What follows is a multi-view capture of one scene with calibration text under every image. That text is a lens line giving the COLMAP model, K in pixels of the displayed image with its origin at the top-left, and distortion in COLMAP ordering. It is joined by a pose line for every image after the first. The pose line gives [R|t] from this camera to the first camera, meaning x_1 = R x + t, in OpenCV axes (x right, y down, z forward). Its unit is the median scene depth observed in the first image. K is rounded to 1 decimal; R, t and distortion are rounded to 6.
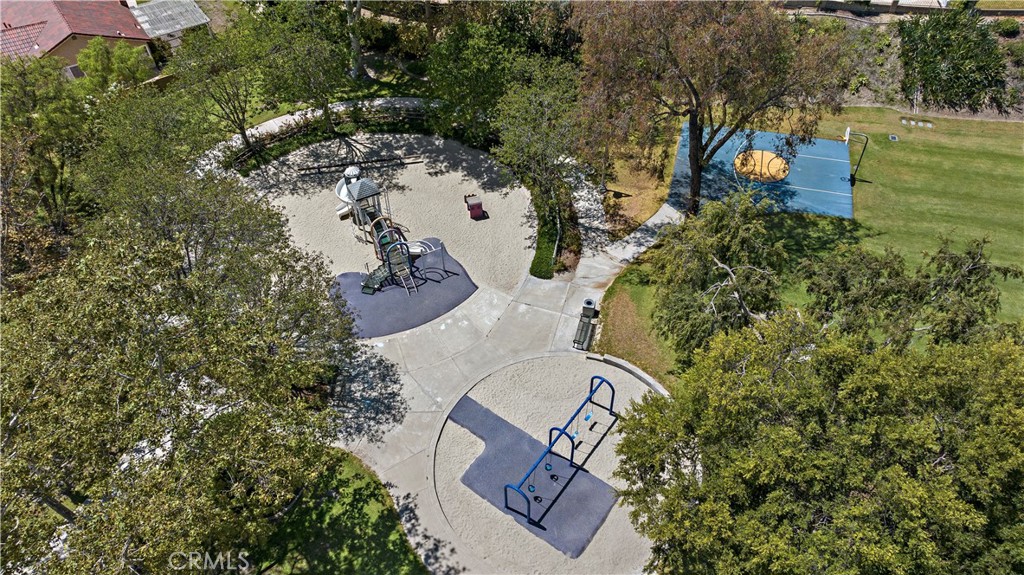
lens RADIAL K [[729.4, 0, 512.0], [0, 729.4, 287.5], [0, 0, 1]] dist [-0.024087, 0.001730]
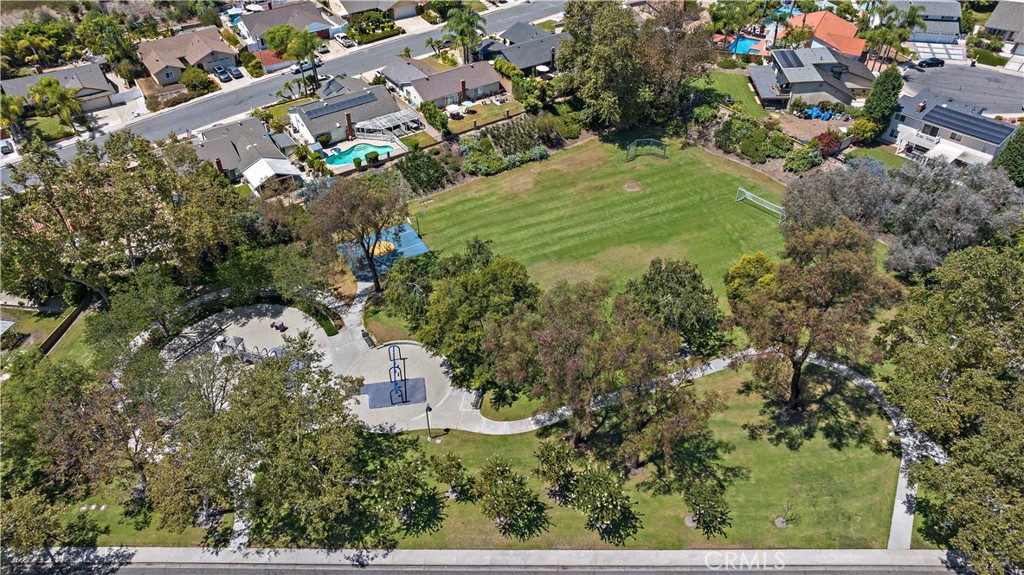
lens RADIAL K [[729.4, 0, 512.0], [0, 729.4, 287.5], [0, 0, 1]] dist [-0.024087, 0.001730]
pose [[0.704369, -0.448807, 0.549942, -0.670671], [0.515829, 0.855858, 0.037788, 0.052866], [-0.487632, 0.257060, 0.834347, -1.030029]]
